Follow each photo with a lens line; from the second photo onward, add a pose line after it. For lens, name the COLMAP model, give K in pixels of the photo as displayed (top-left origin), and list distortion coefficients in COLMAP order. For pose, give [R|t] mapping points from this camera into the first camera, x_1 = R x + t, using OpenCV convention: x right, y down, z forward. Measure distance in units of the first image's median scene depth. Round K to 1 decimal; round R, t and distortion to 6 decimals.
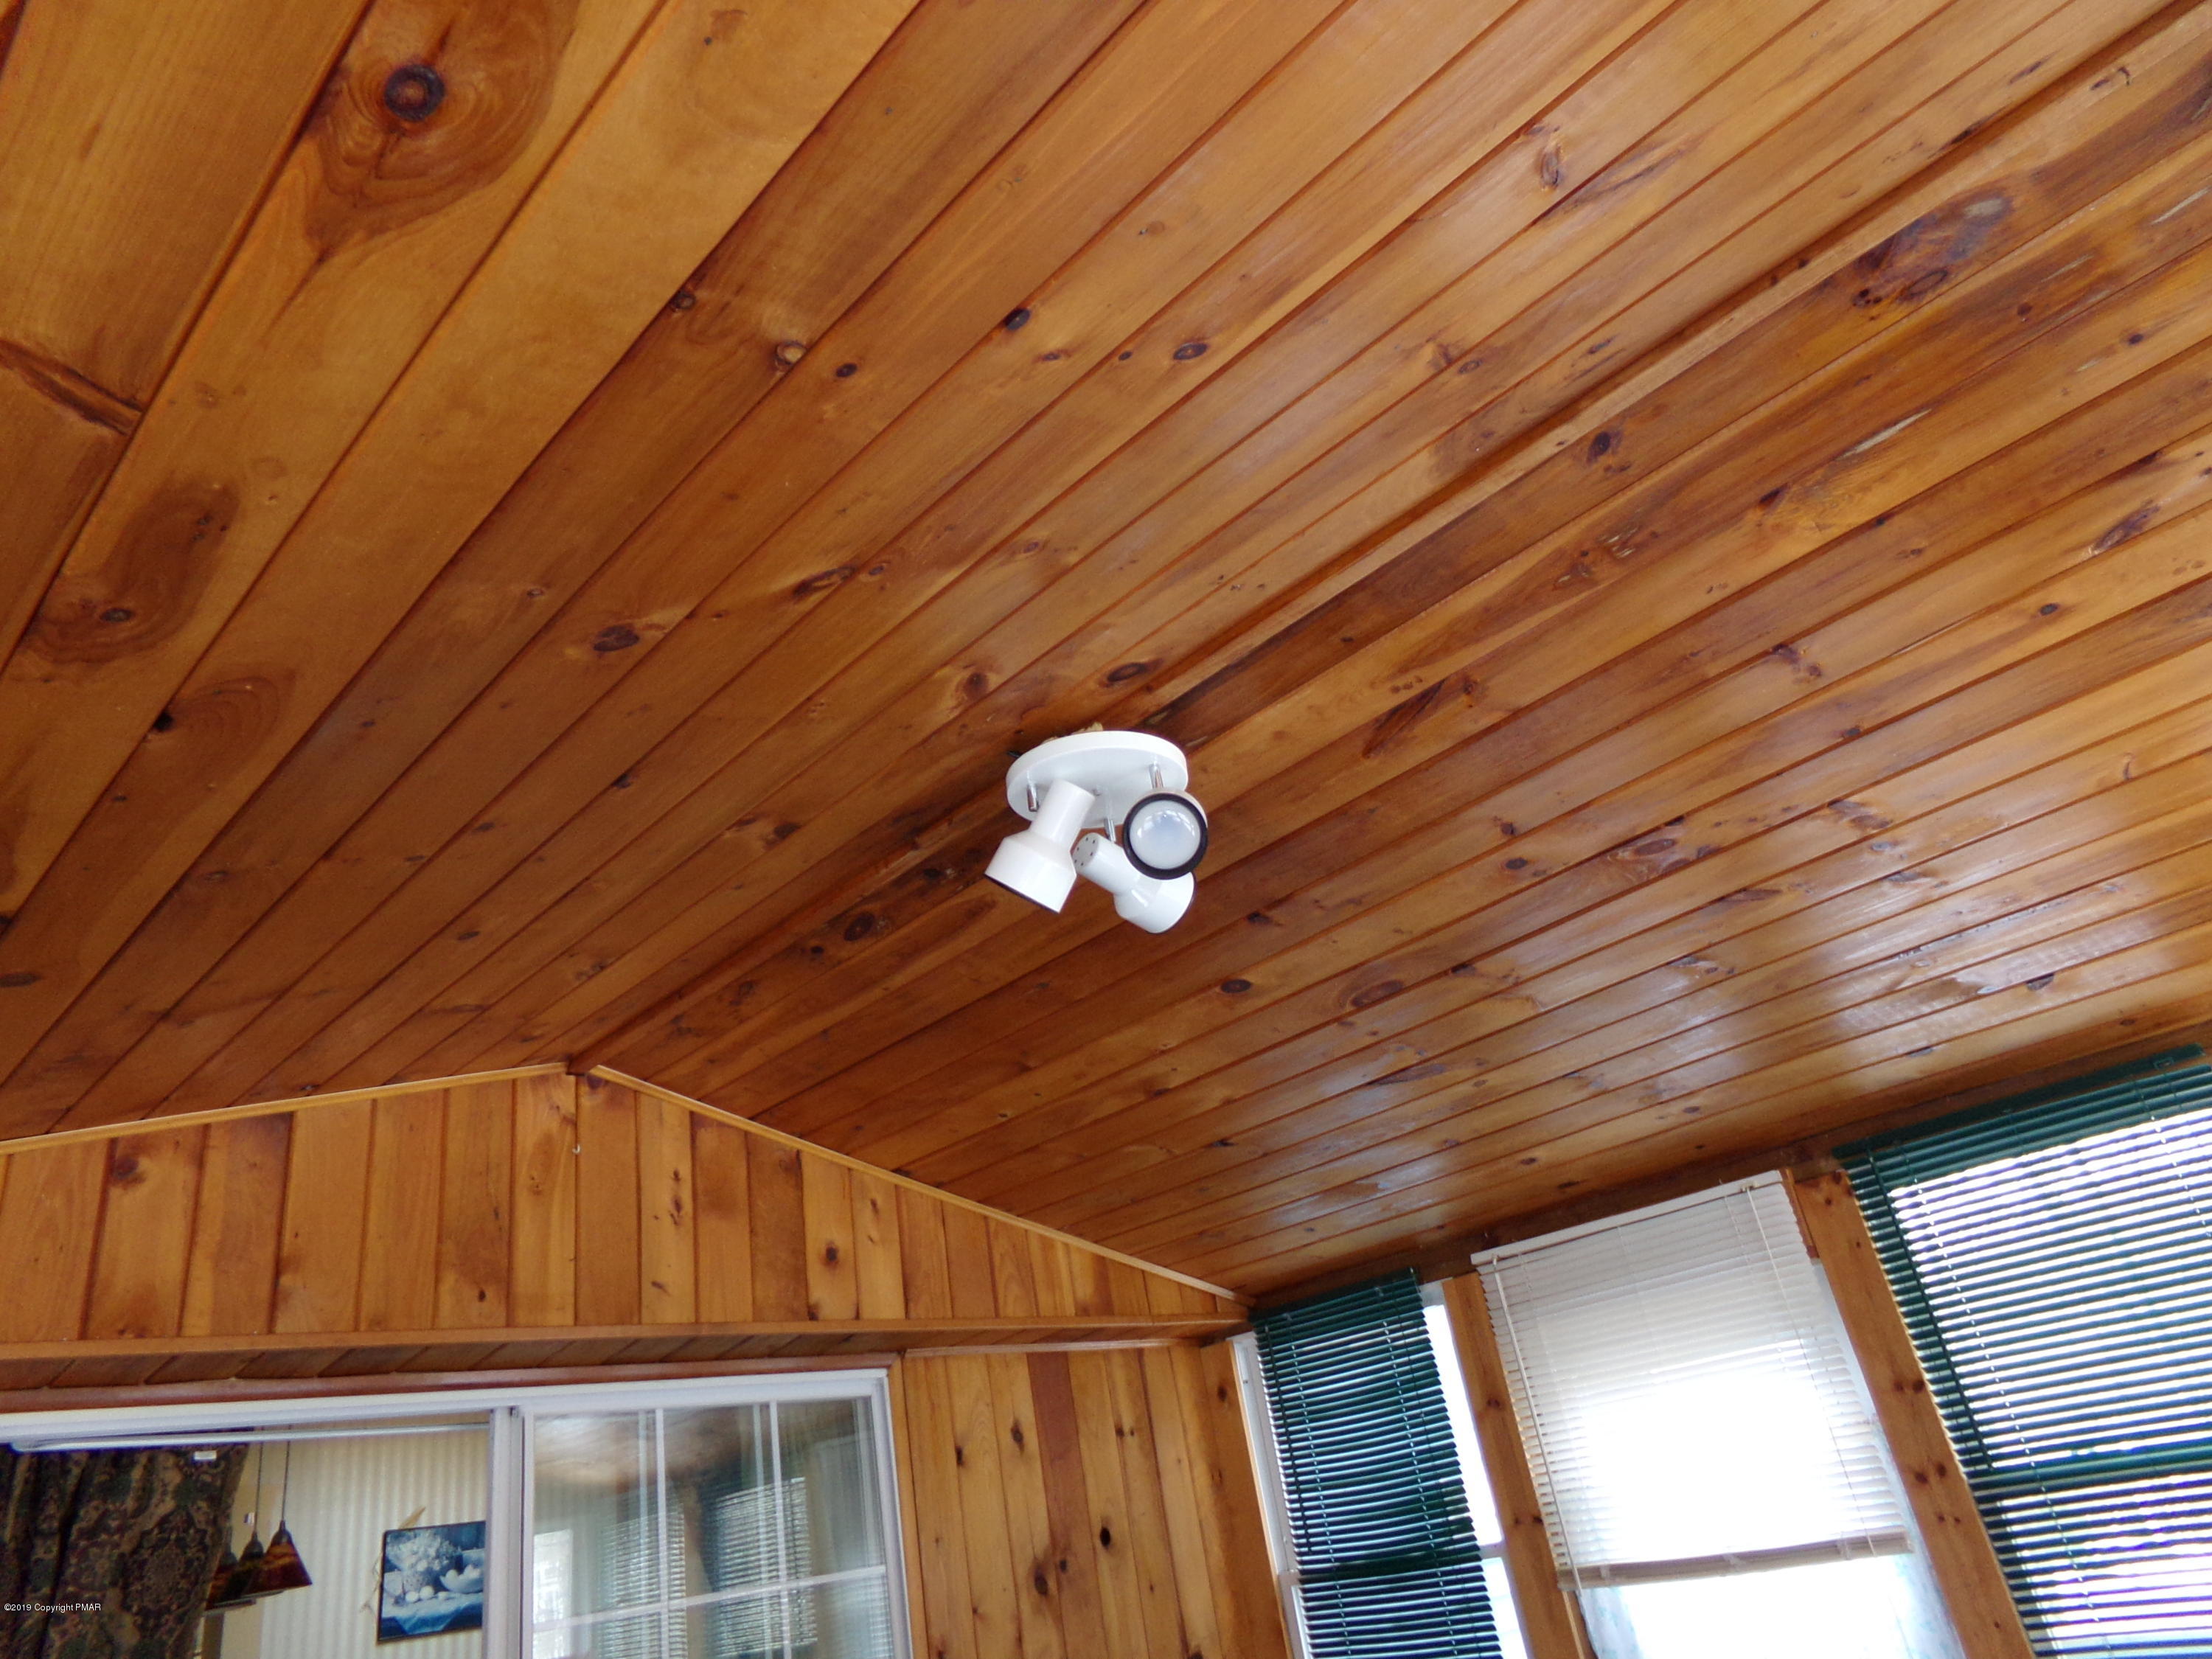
lens RADIAL K [[1523.4, 0, 1095.7], [0, 1523.4, 852.5], [0, 0, 1]] dist [-0.052084, 0.090543]
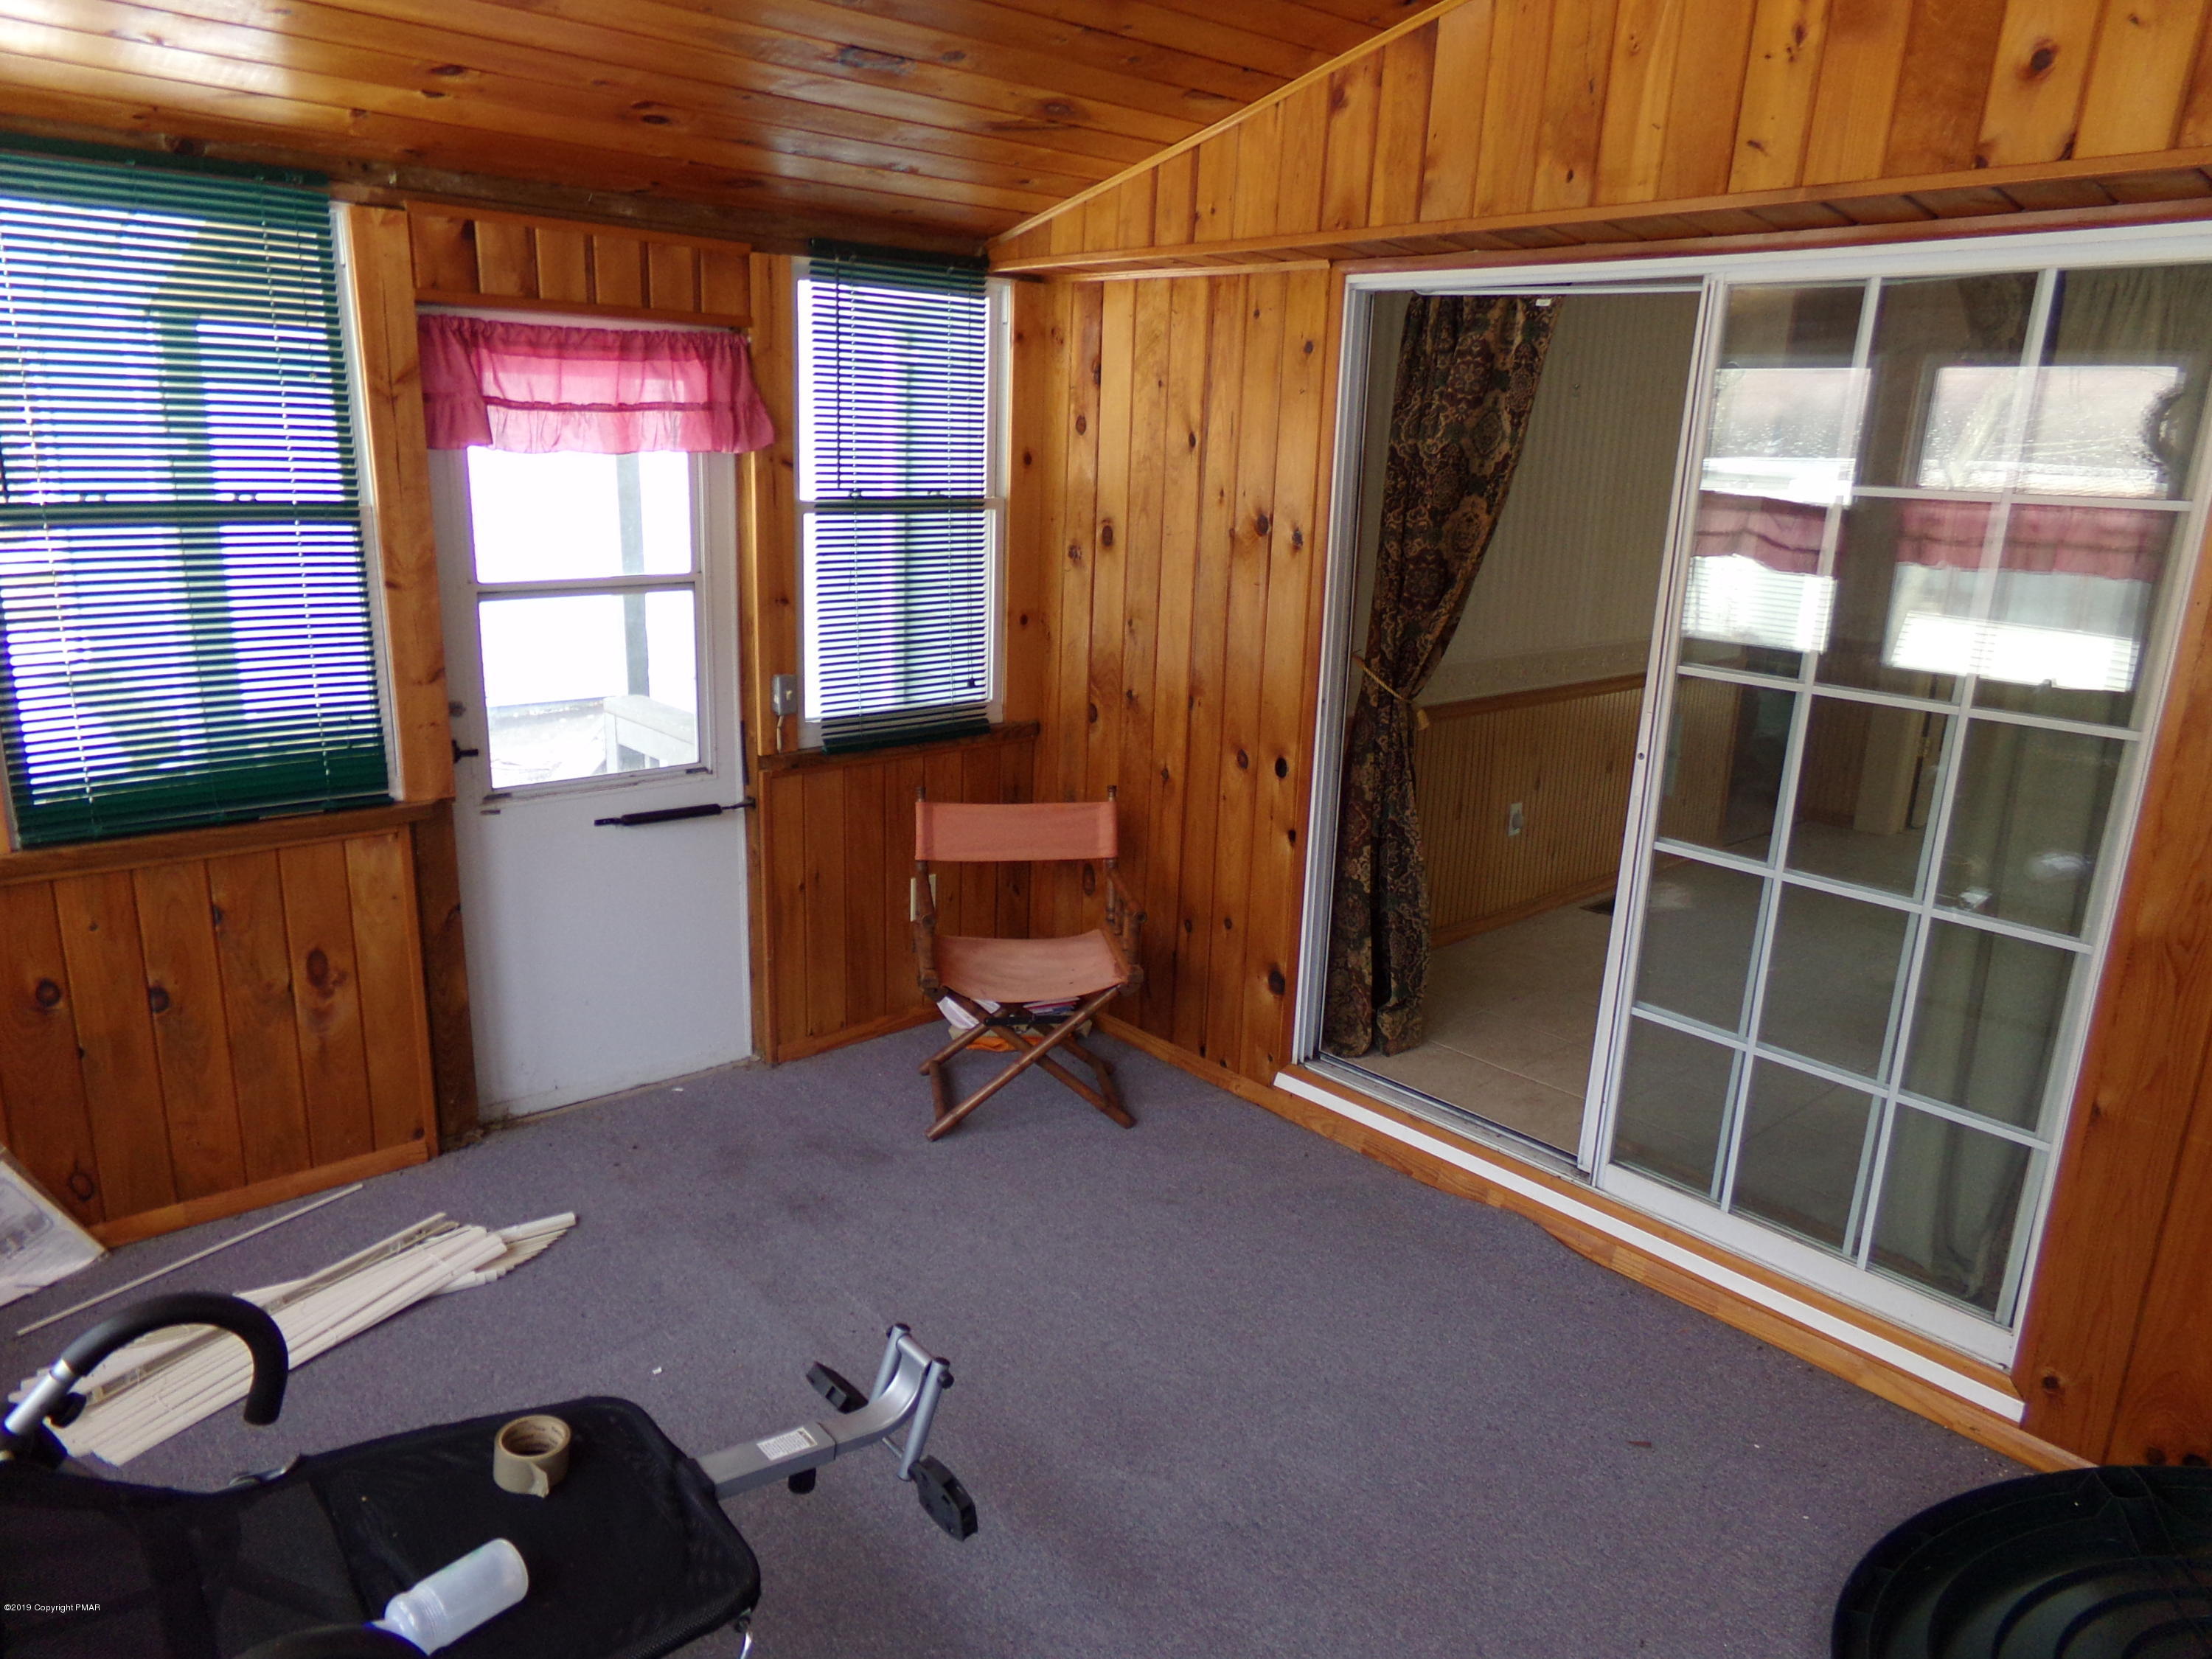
lens RADIAL K [[1492.3, 0, 1106.0], [0, 1492.3, 829.5], [0, 0, 1]] dist [-0.001395, 0.034044]
pose [[-0.039240, 0.408335, -0.911988, 0.550883], [0.391980, 0.845825, 0.361845, 0.133635], [0.919136, -0.343282, -0.193250, 0.570778]]
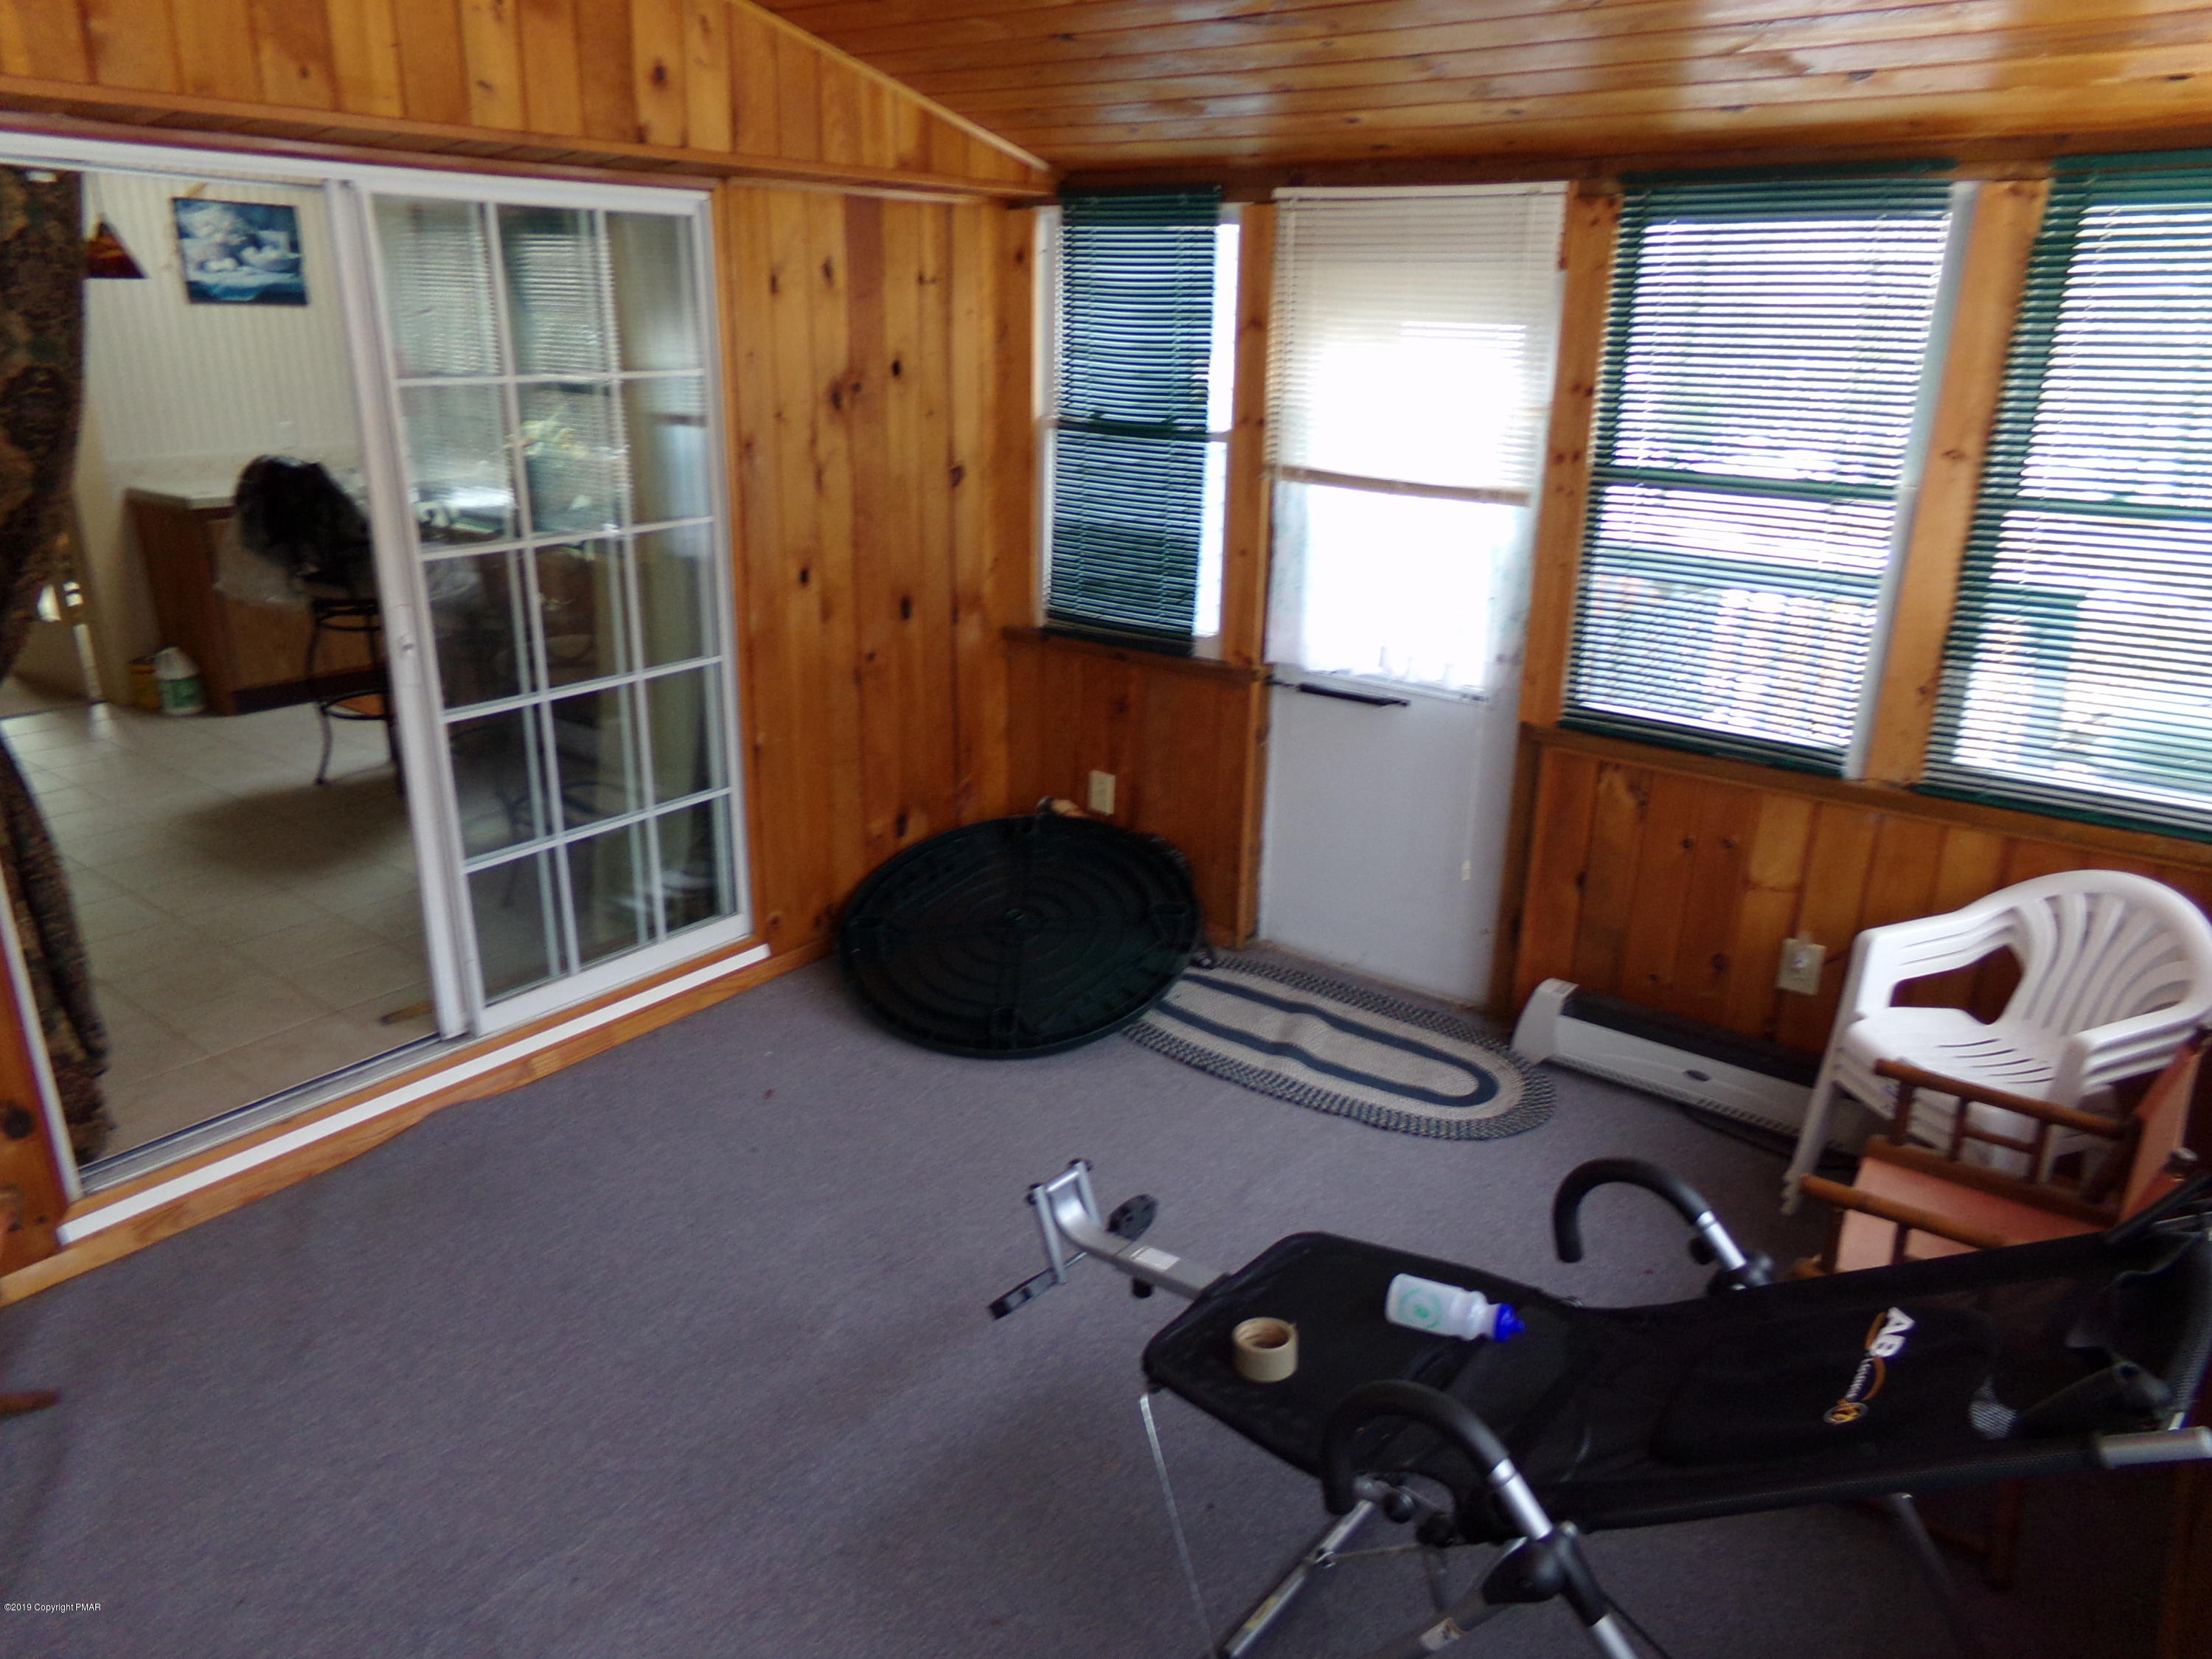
lens RADIAL K [[1502.0, 0, 1096.7], [0, 1502.0, 838.9], [0, 0, 1]] dist [-0.019487, 0.028768]
pose [[0.974711, 0.116850, 0.190487, -0.021090], [-0.216731, 0.702064, 0.678332, -0.102031], [-0.054471, -0.702462, 0.709634, -0.060881]]
